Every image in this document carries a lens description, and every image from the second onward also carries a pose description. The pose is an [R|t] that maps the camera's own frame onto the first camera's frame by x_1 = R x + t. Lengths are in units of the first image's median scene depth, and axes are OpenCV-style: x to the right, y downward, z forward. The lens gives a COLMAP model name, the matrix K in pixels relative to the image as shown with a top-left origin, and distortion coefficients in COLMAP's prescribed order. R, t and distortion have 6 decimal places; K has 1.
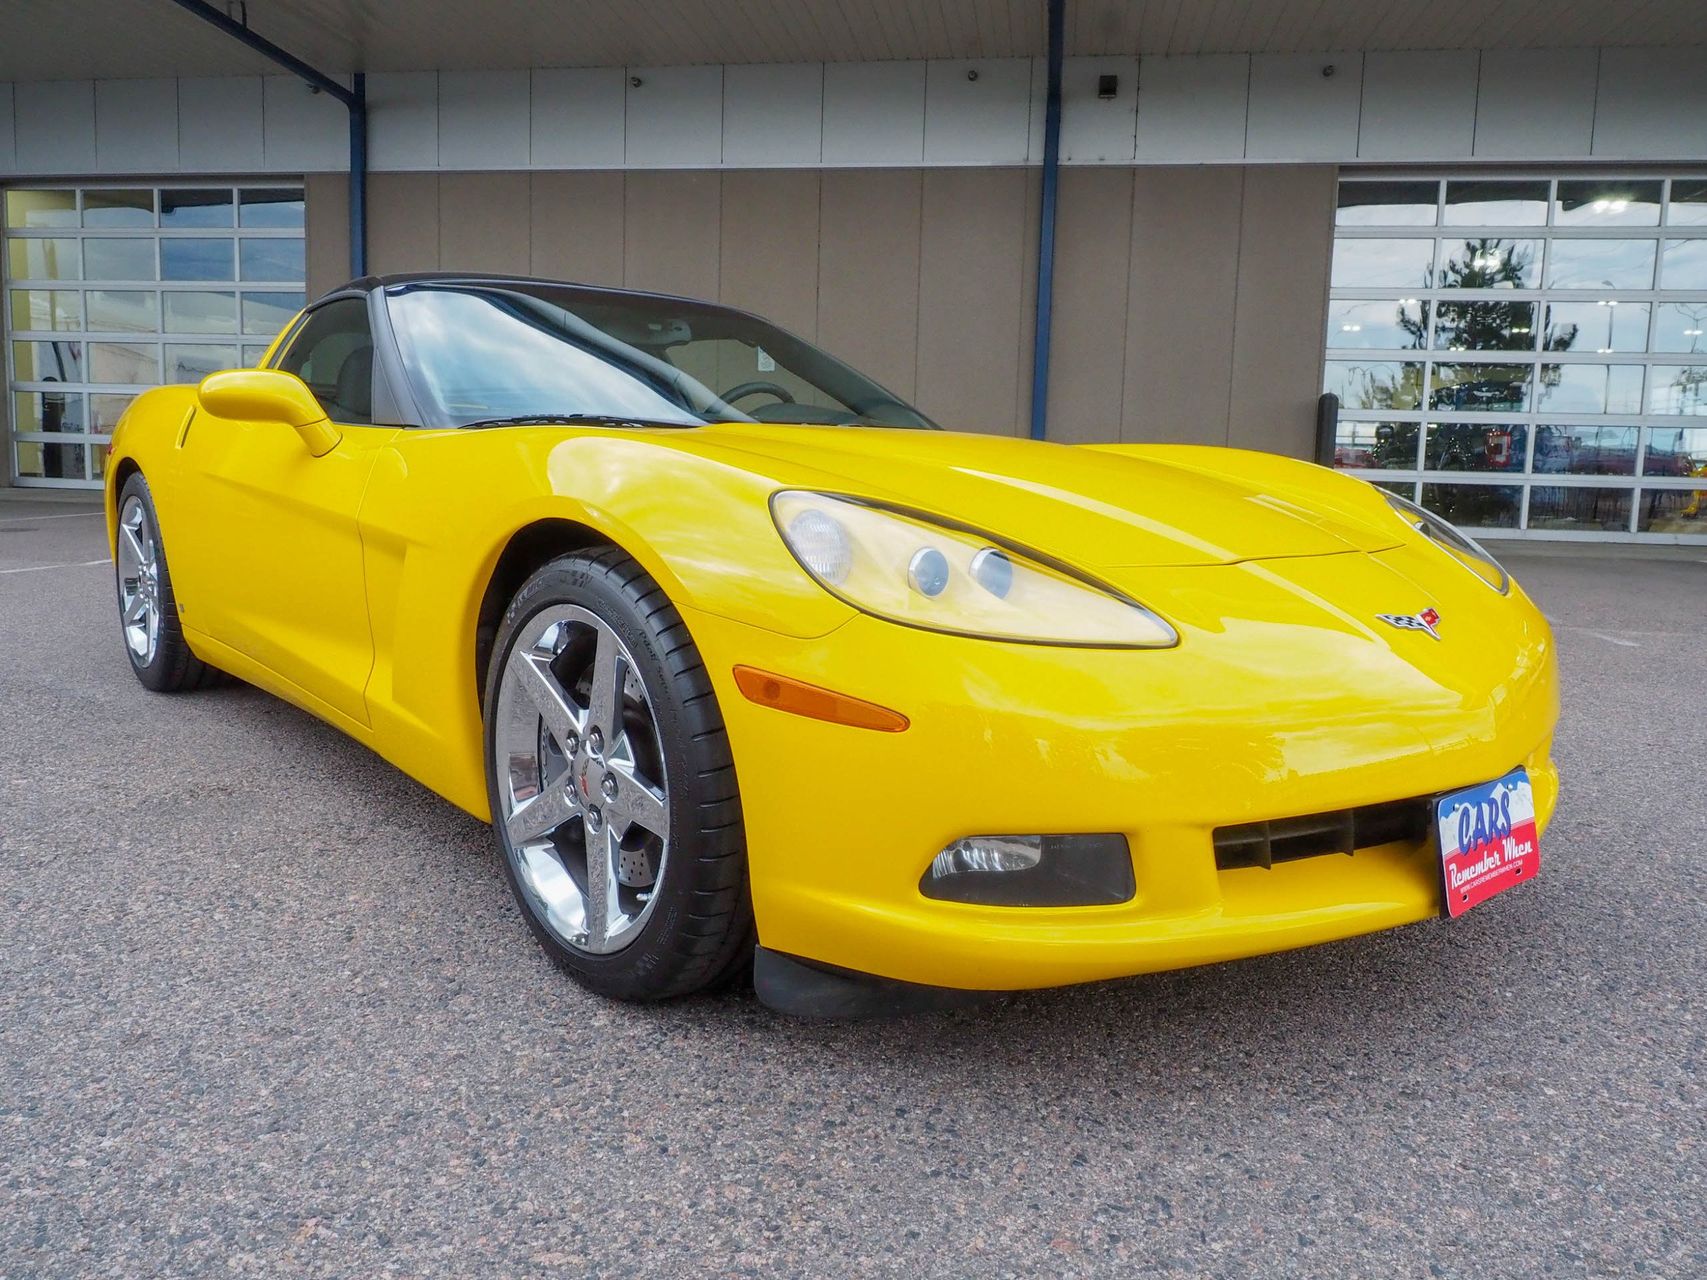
lens RADIAL K [[1245.3, 0, 849.9], [0, 1245.3, 618.4], [0, 0, 1]] dist [-0.015633, 0.009500]
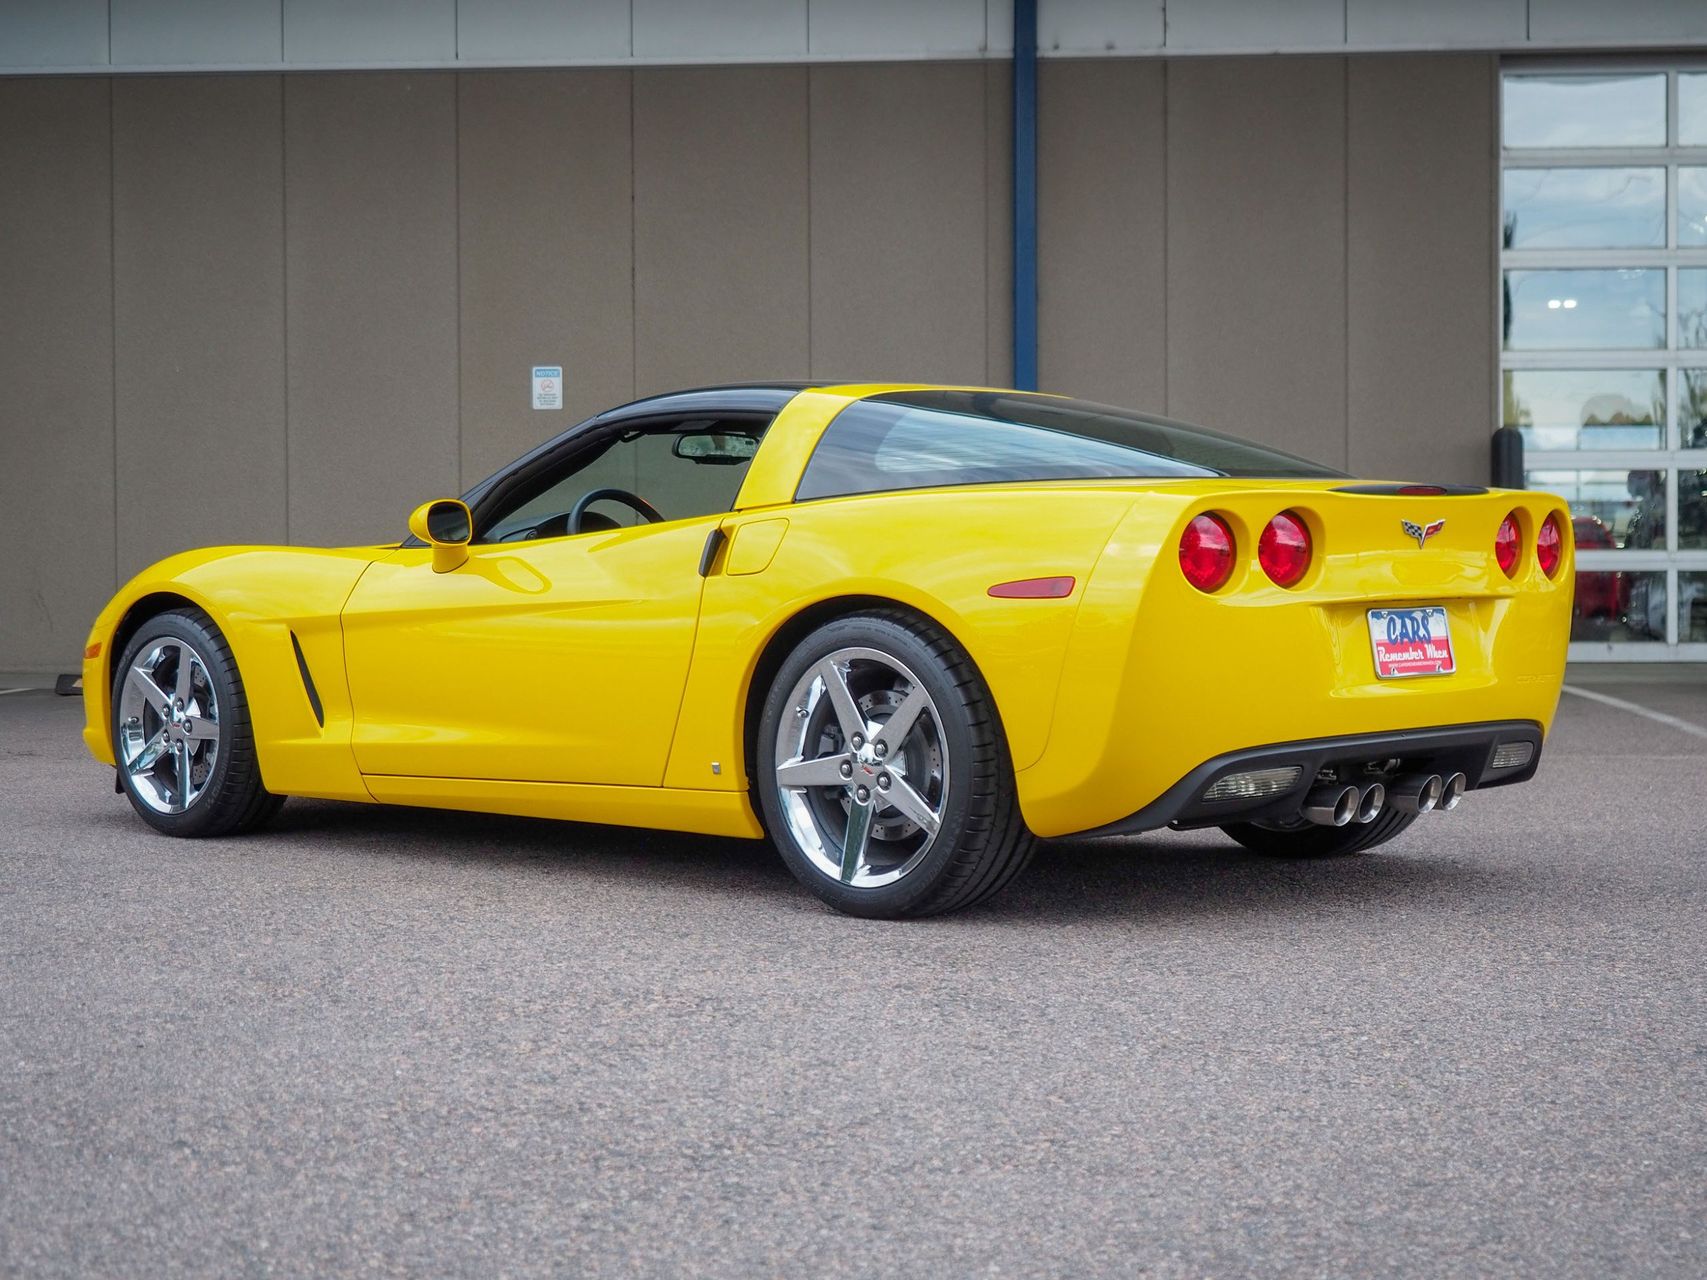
lens RADIAL K [[2997.6, 0, 841.2], [0, 2997.6, 642.1], [0, 0, 1]] dist [0.012096, -0.058888]
pose [[0.995123, -0.034841, 0.092279, -0.461329], [0.043893, 0.994222, -0.097957, 0.321268], [-0.088333, 0.101530, 0.990903, -2.608490]]
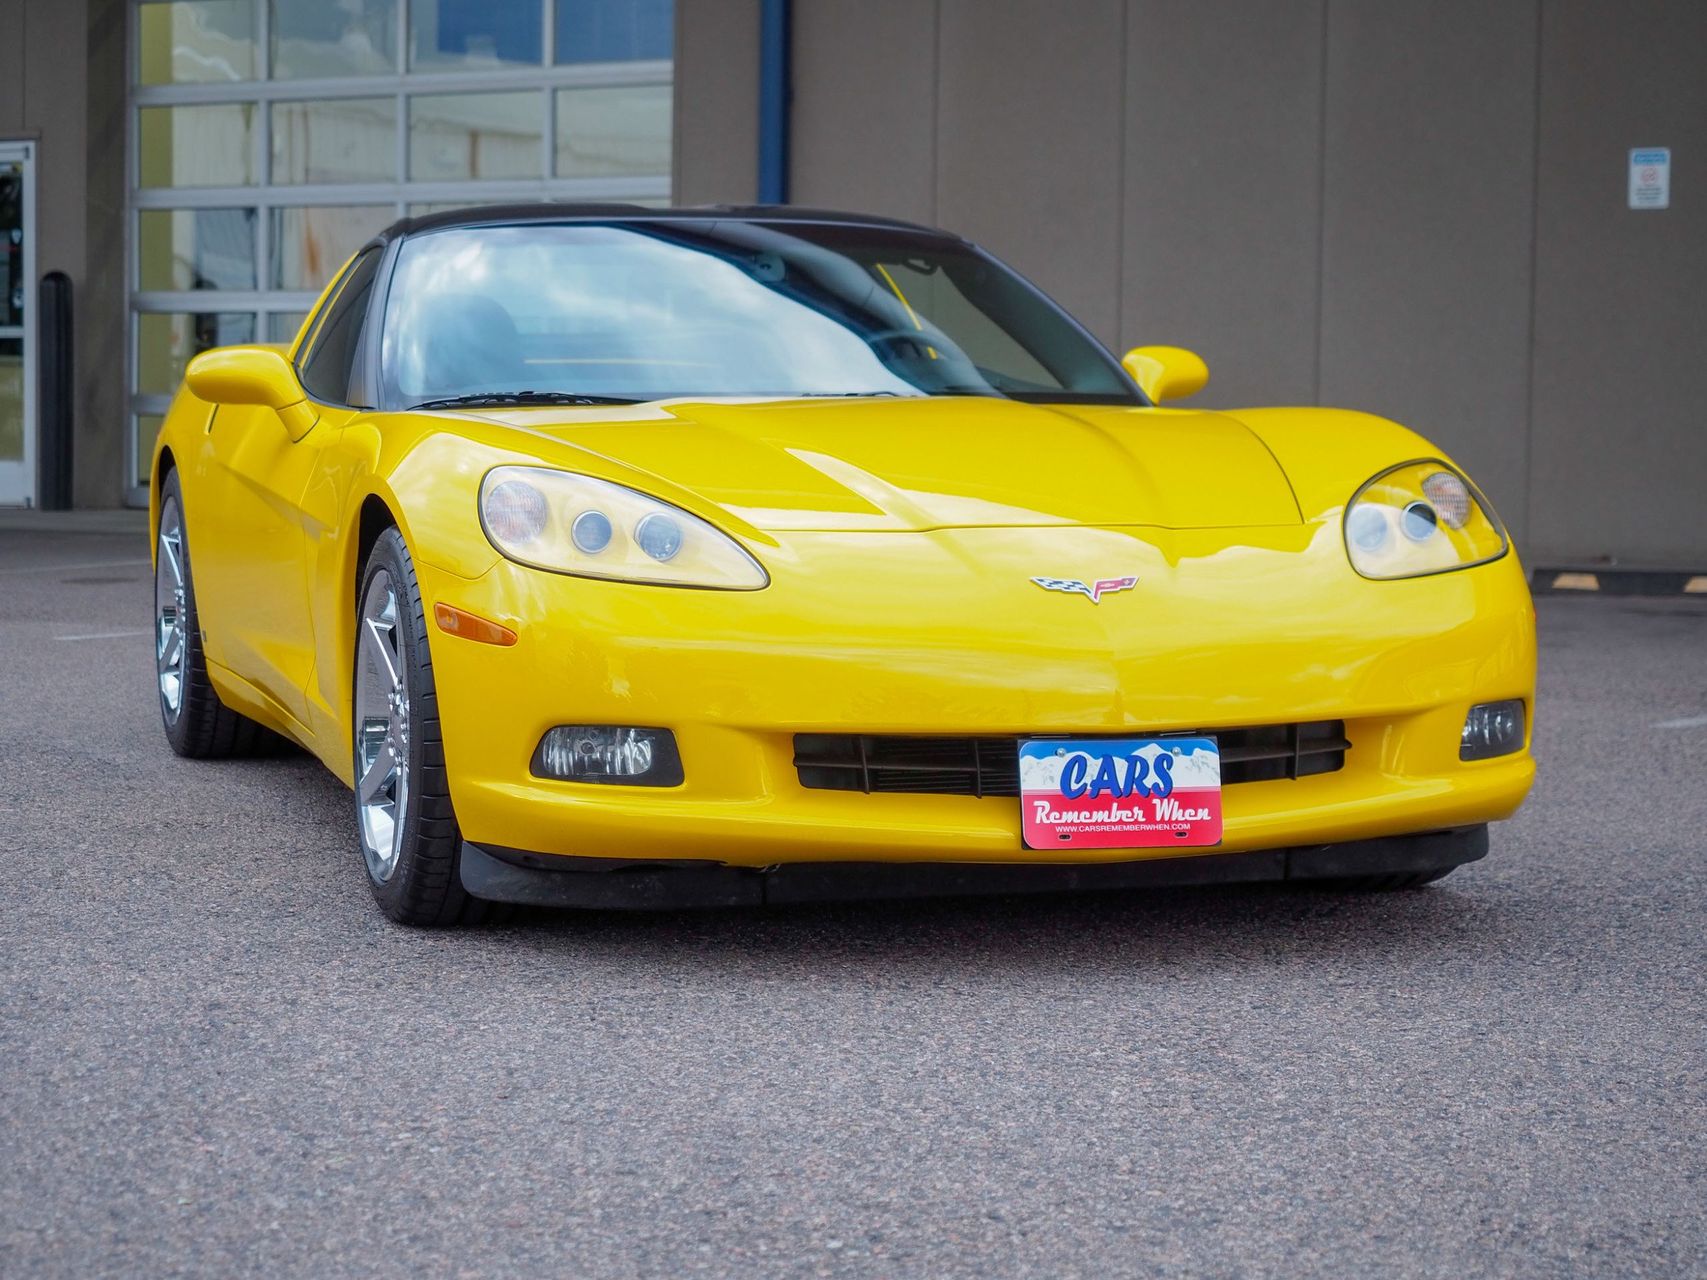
lens RADIAL K [[3818.0, 0, 747.7], [0, 3818.0, 643.5], [0, 0, 1]] dist [0.003412, 0.102472]
pose [[0.901981, 0.008268, -0.431696, 1.589628], [-0.038747, 0.997333, -0.061857, 0.259524], [0.430033, 0.072521, 0.899896, -1.999675]]
